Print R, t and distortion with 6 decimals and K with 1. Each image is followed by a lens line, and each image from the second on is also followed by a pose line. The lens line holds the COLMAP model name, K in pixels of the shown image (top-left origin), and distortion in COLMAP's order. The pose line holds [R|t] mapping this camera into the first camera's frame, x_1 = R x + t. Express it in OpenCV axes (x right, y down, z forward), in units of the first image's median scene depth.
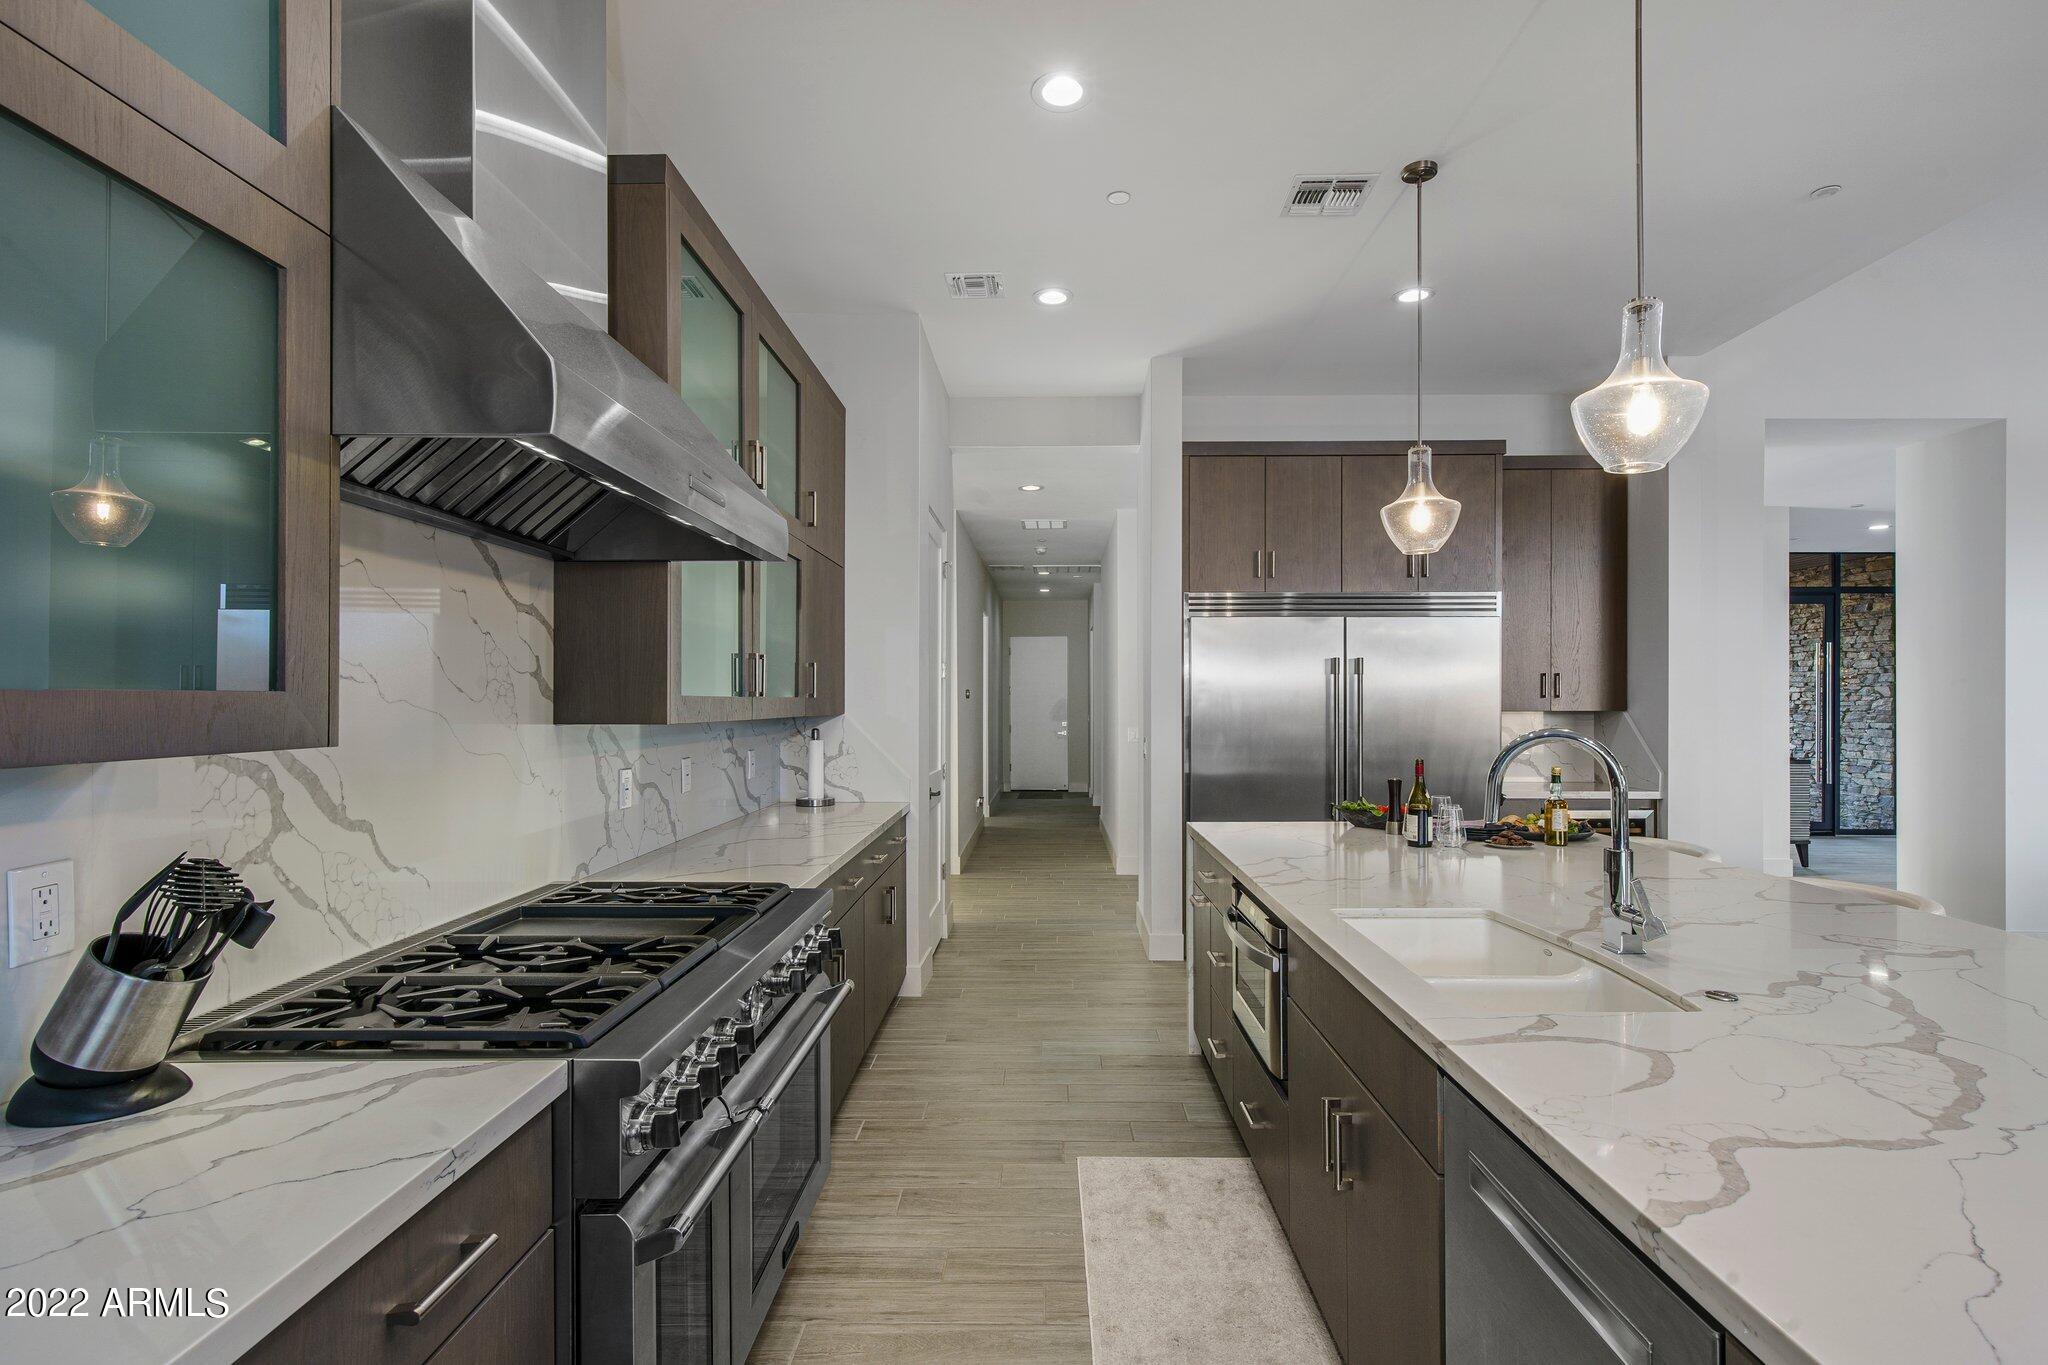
lens RADIAL K [[977.4, 0, 1026.8], [0, 977.4, 706.3], [0, 0, 1]] dist [0.000074, 0.000233]
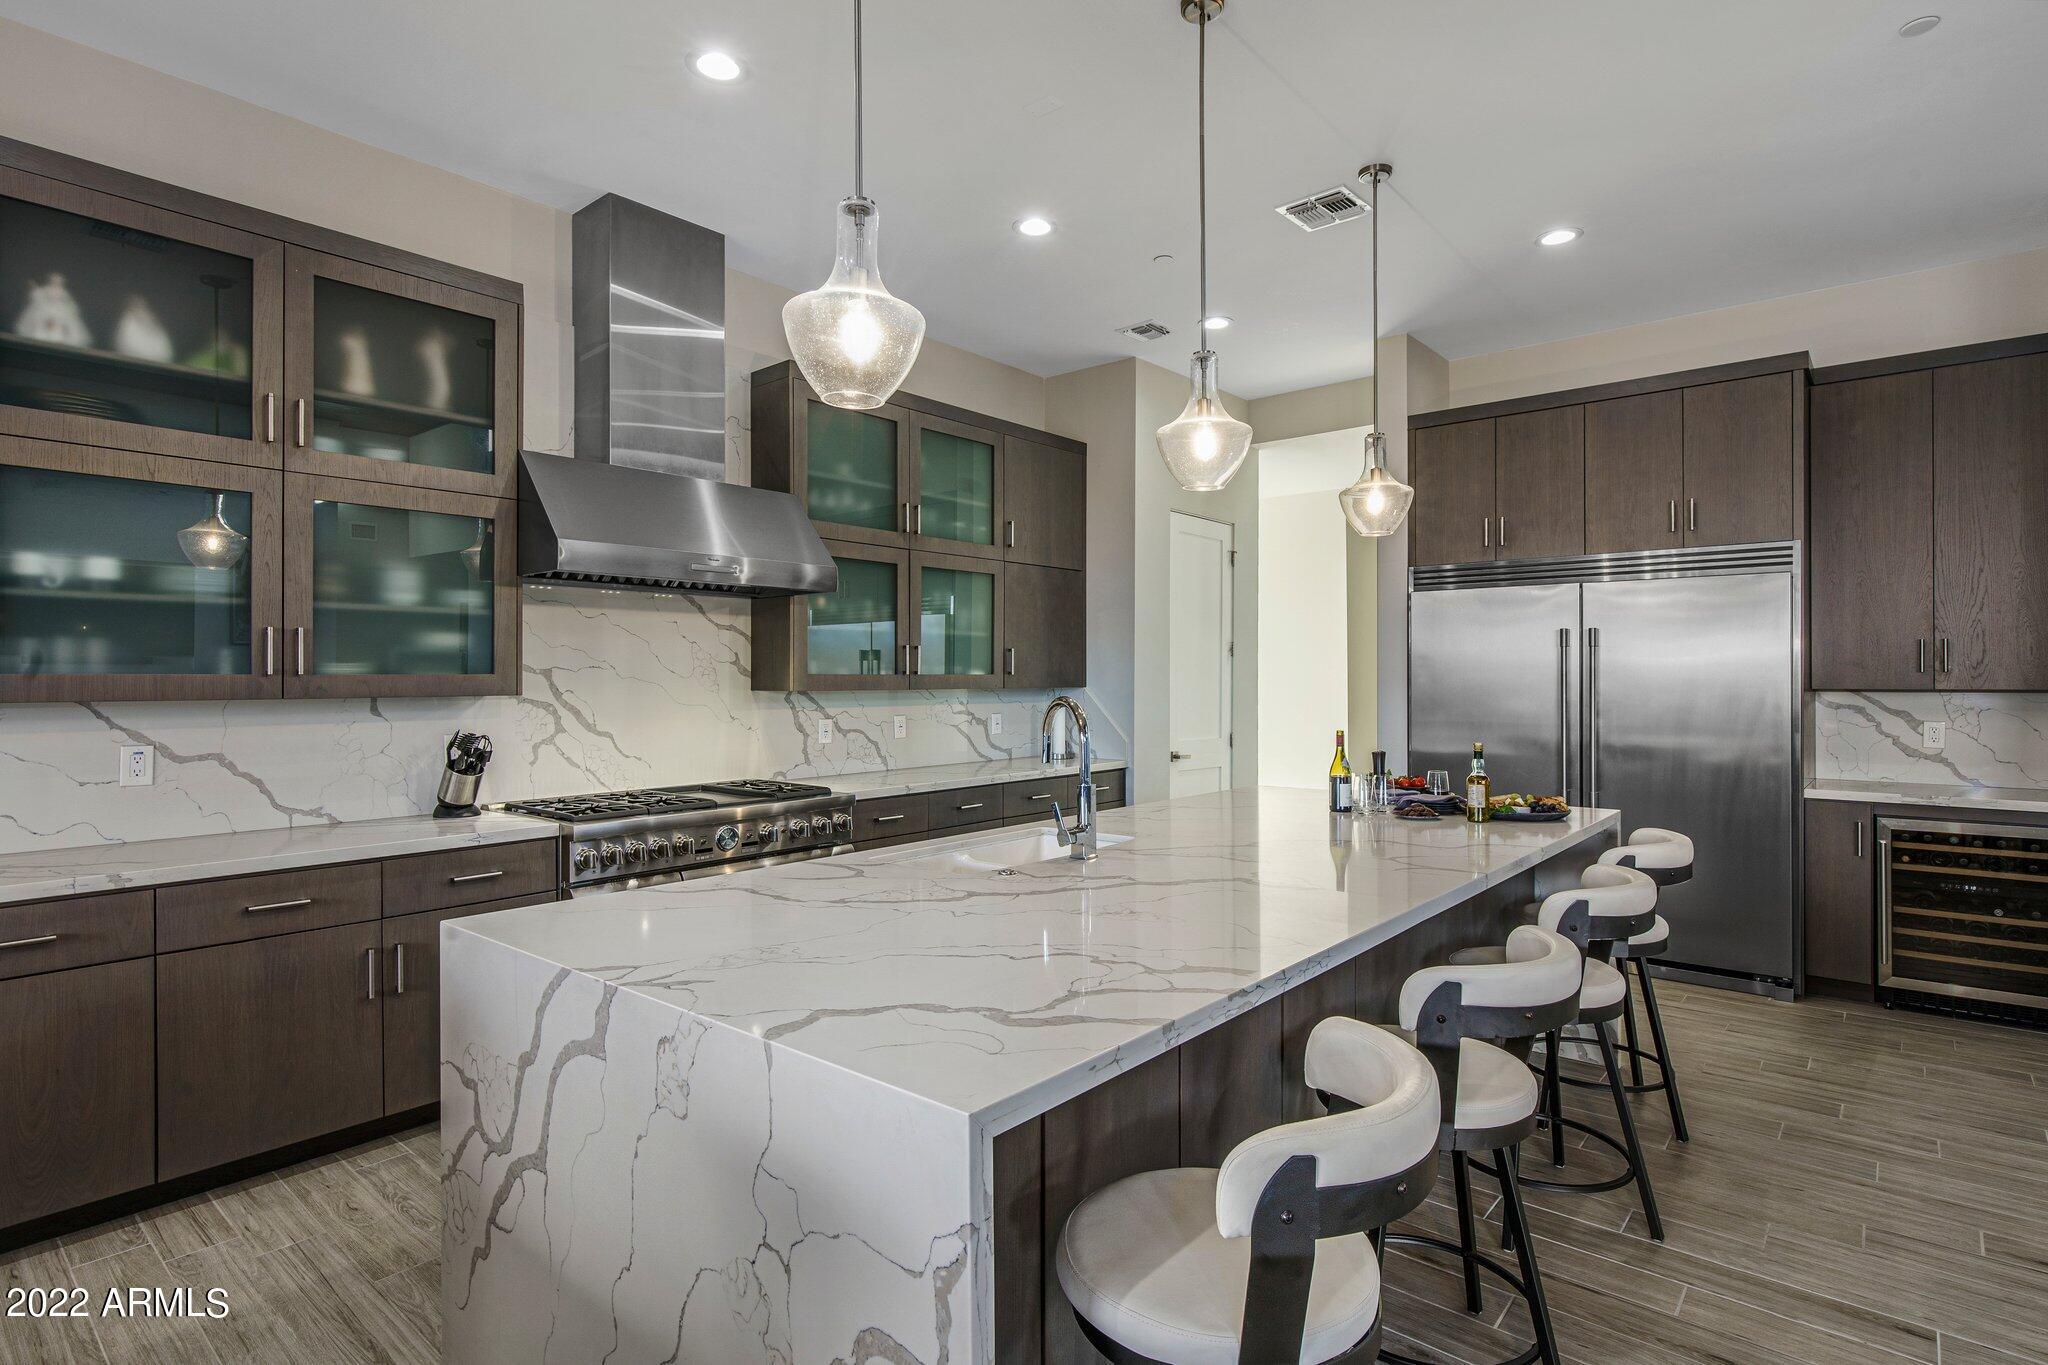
lens RADIAL K [[1030.8, 0, 1024.0], [0, 1030.8, 682.5], [0, 0, 1]] dist [-0.000074, 0.000081]
pose [[0.766126, 0.000736, -0.642690, 0.860061], [-0.002425, 0.999996, -0.001745, 0.004397], [0.642685, 0.002896, 0.766125, -0.095065]]
